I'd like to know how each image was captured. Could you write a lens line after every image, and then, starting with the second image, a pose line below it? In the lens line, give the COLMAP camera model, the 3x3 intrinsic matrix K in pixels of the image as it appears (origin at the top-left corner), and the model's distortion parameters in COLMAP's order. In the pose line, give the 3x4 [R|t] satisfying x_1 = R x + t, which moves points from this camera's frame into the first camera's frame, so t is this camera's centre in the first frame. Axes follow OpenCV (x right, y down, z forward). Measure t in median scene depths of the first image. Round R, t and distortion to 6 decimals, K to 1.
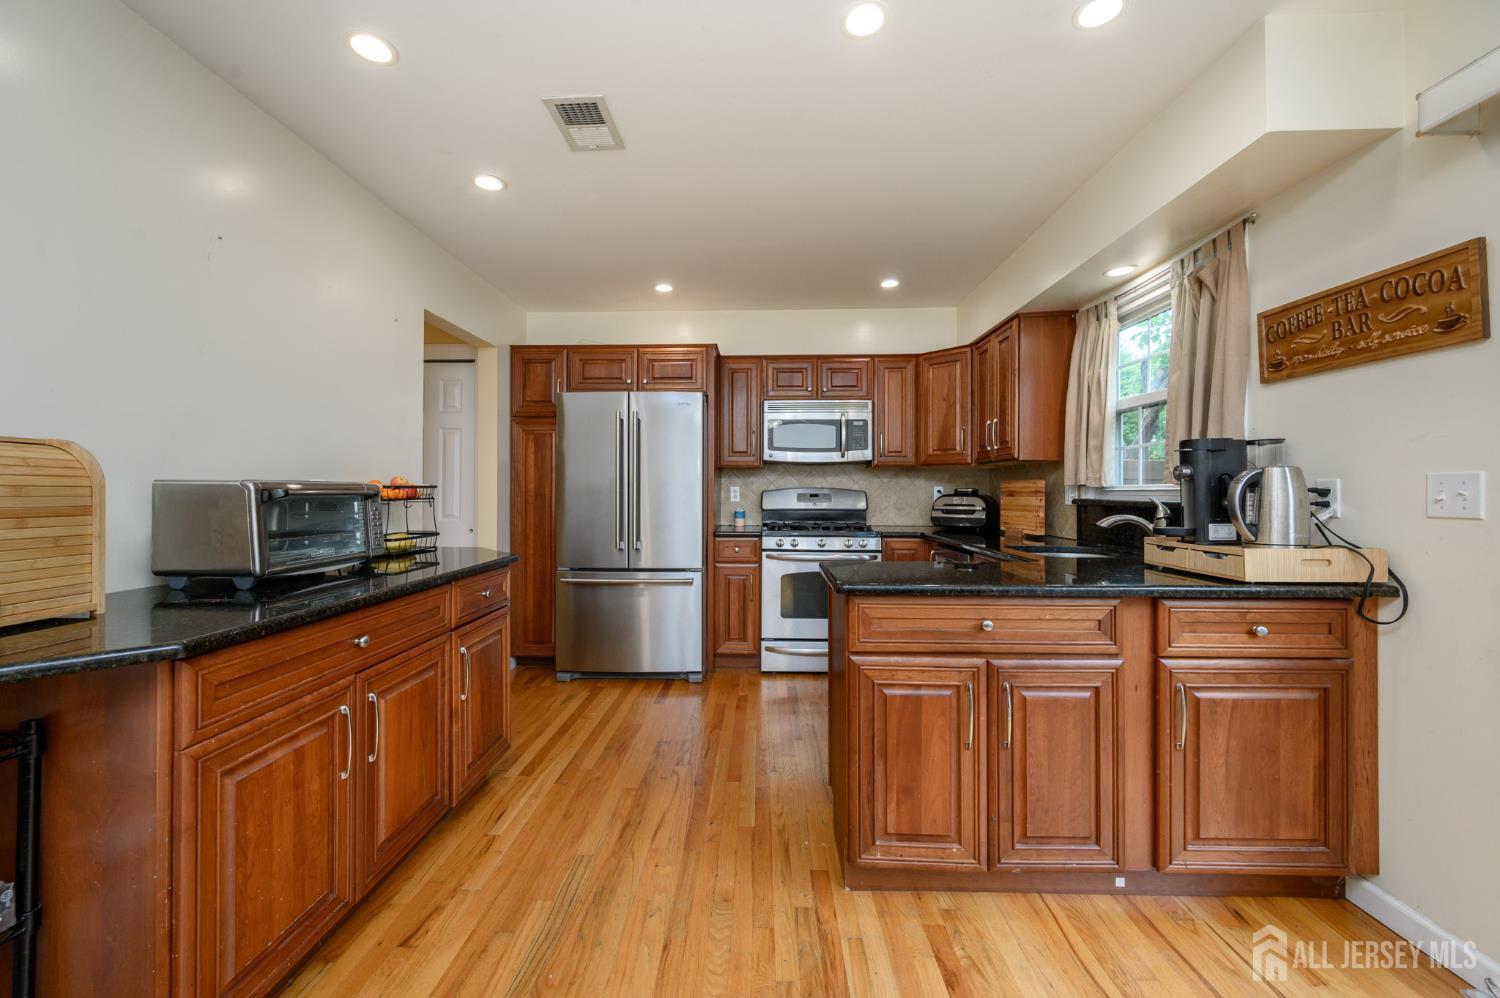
lens RADIAL K [[589.3, 0, 749.0], [0, 589.3, 490.9], [0, 0, 1]] dist [0.001979, -0.000361]
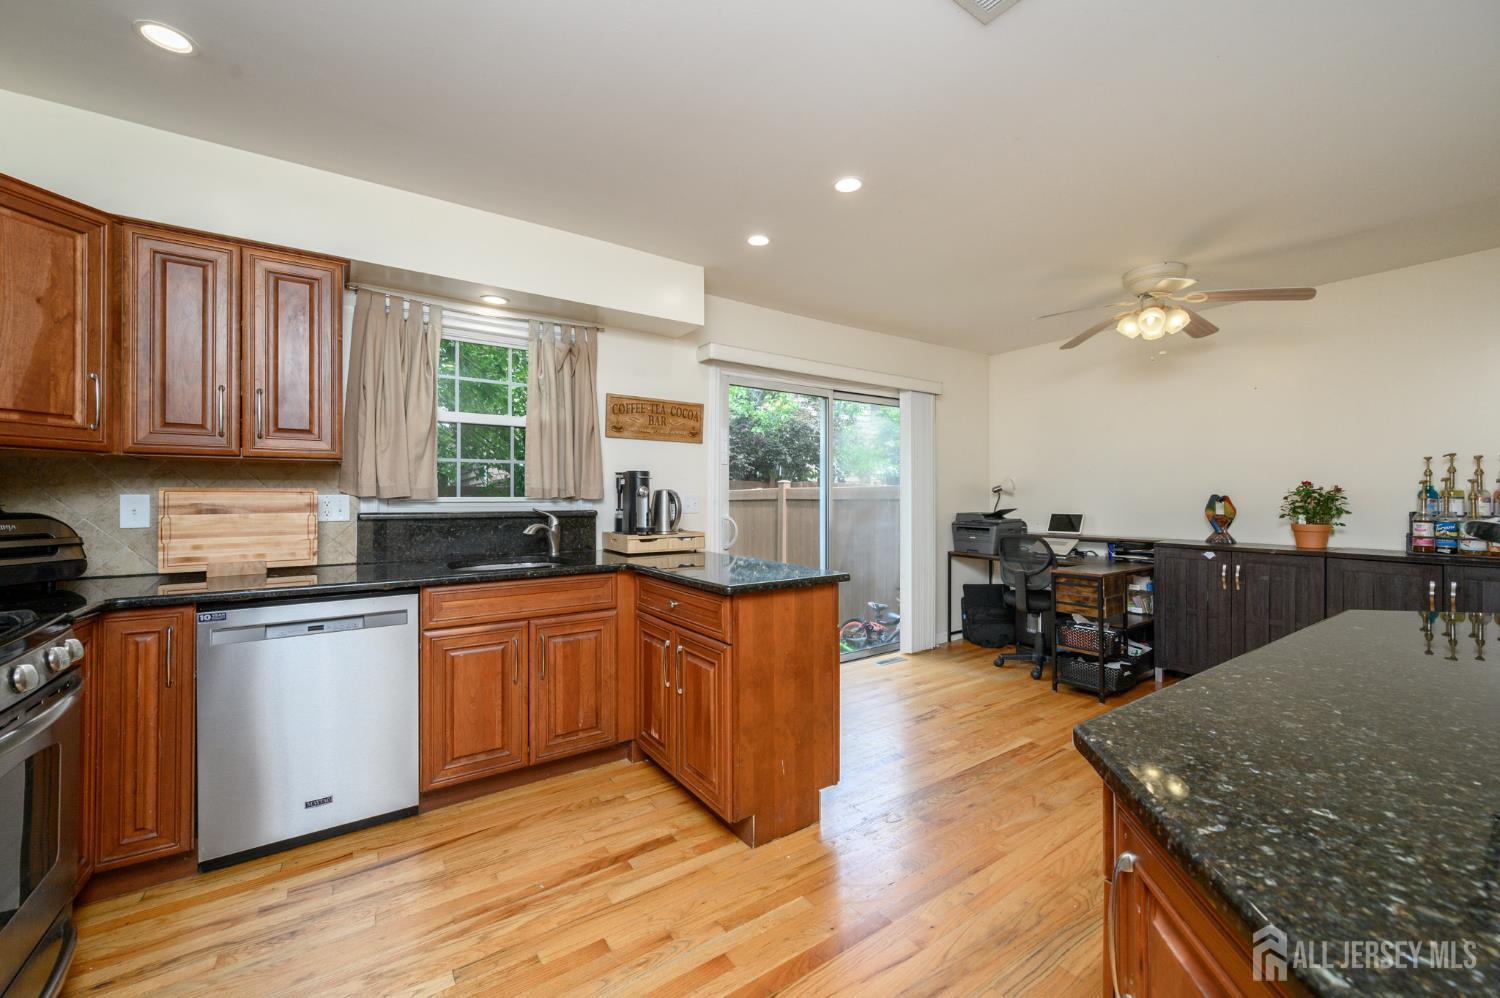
lens RADIAL K [[589.3, 0, 743.1], [0, 589.3, 498.0], [0, 0, 1]] dist [0.001979, -0.000361]
pose [[-0.586489, 0.006430, 0.809931, -0.640840], [0.004519, 0.999979, -0.004667, -0.004011], [-0.809944, 0.000923, -0.586506, 1.605867]]
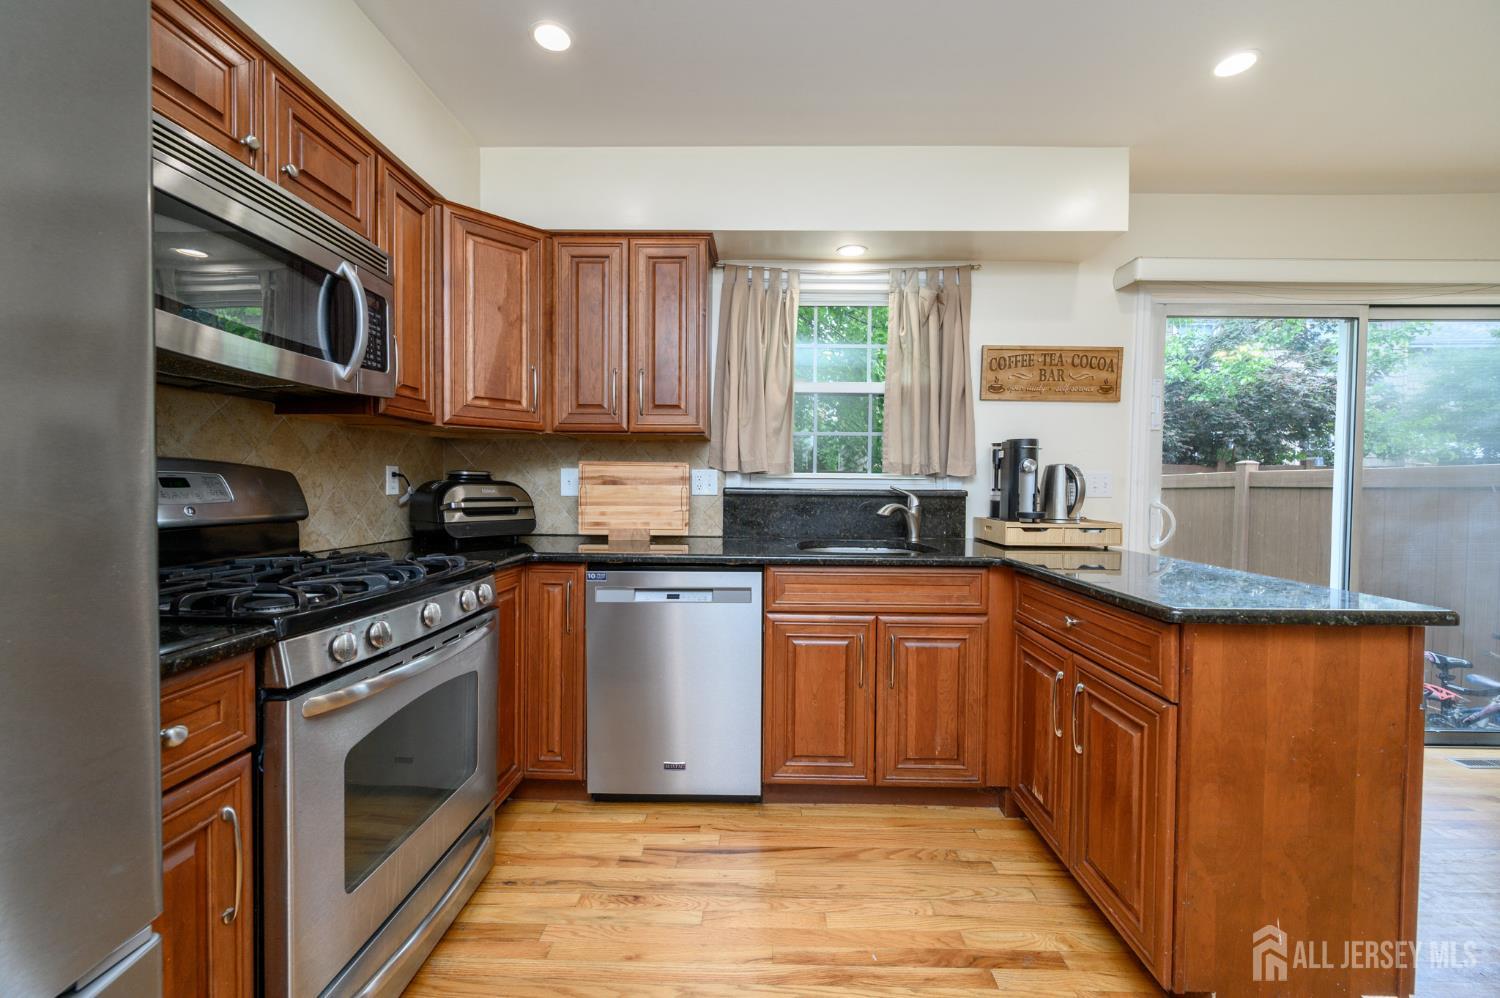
lens RADIAL K [[589.3, 0, 750.9], [0, 589.3, 498.8], [0, 0, 1]] dist [0.001979, -0.000361]
pose [[-0.010878, -0.016061, 0.999812, -0.423161], [-0.009787, 0.999825, 0.015955, 0.021868], [-0.999893, -0.009611, -0.011034, 1.486831]]
